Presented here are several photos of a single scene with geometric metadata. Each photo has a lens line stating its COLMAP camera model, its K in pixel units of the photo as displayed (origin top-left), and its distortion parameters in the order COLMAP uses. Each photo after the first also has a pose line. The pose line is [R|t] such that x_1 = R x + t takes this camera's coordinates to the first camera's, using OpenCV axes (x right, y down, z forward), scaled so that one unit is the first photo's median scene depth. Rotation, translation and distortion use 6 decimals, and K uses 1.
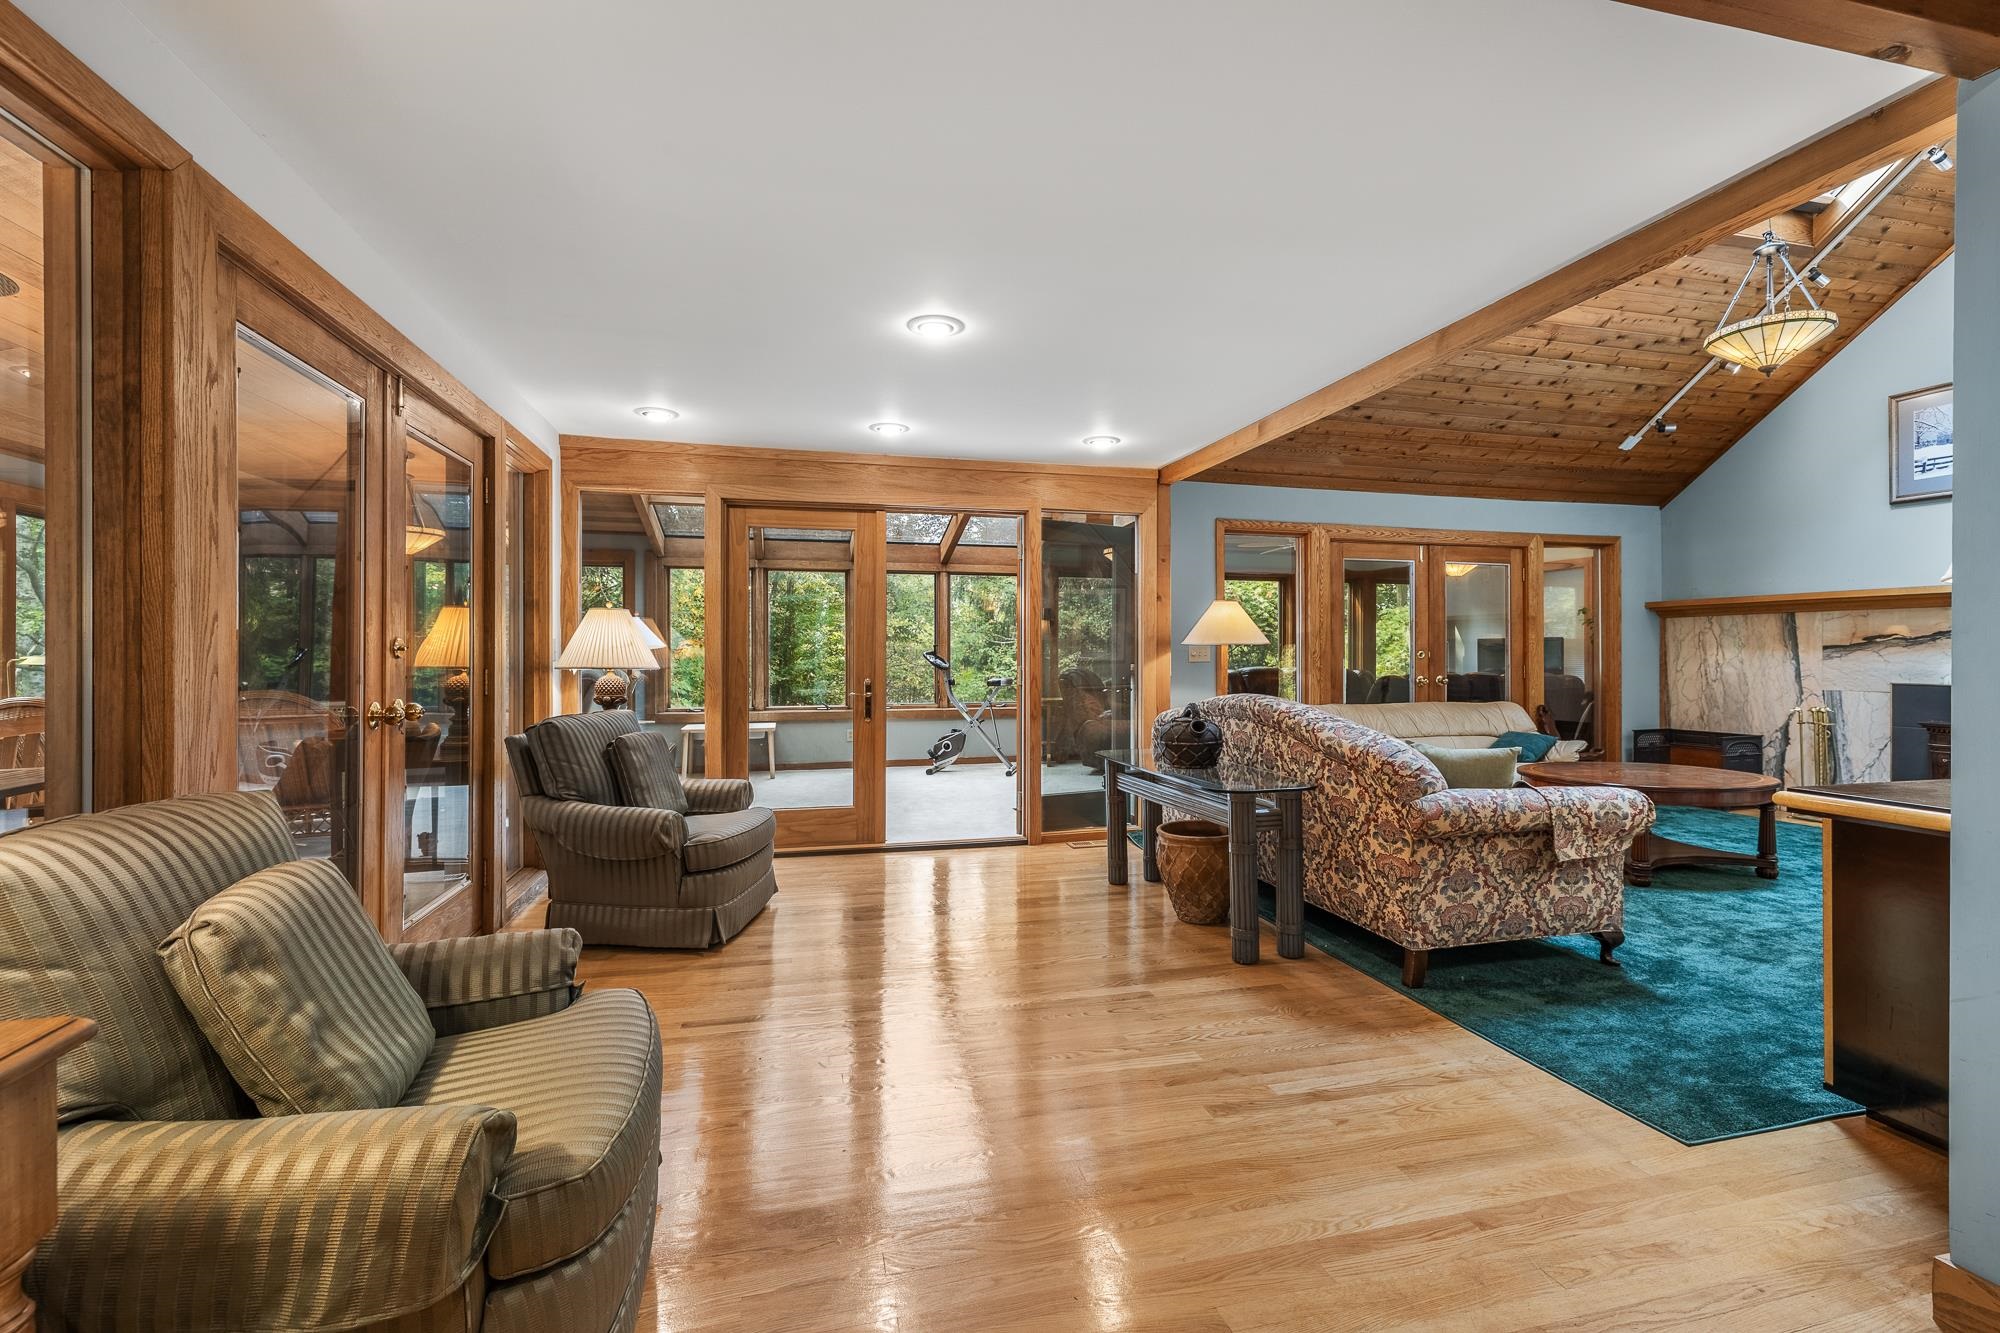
lens RADIAL K [[852.4, 0, 997.1], [0, 852.4, 658.3], [0, 0, 1]] dist [0.001060, 0.000043]
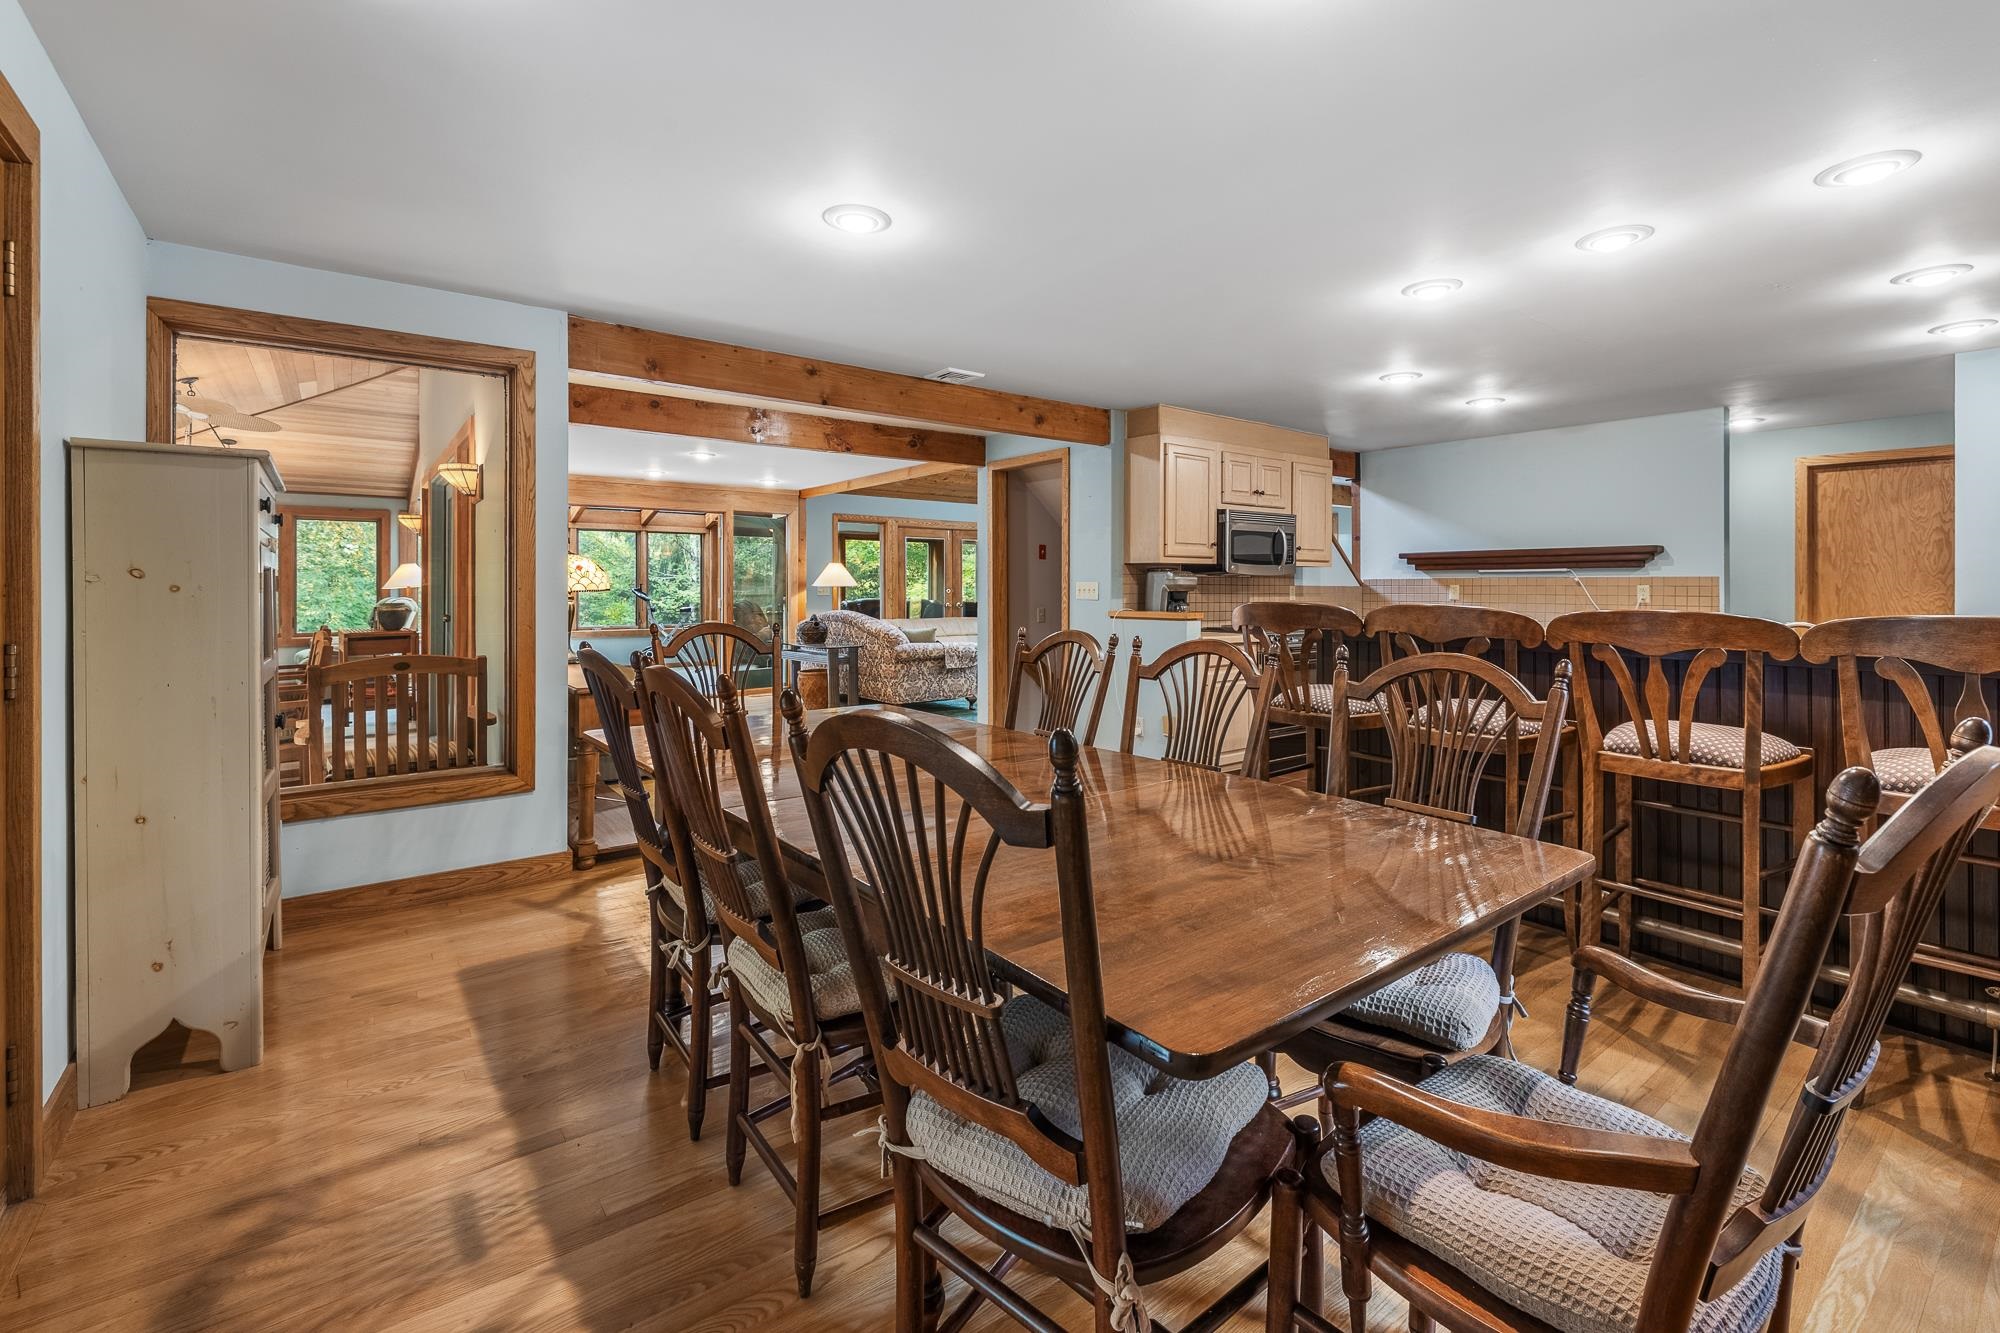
lens RADIAL K [[852.4, 0, 1019.7], [0, 852.4, 592.4], [0, 0, 1]] dist [0.001060, 0.000043]
pose [[0.907226, -0.001674, 0.420639, -0.212687], [0.001138, 0.999998, 0.001525, -0.006718], [-0.420641, -0.000905, 0.907227, -1.204750]]
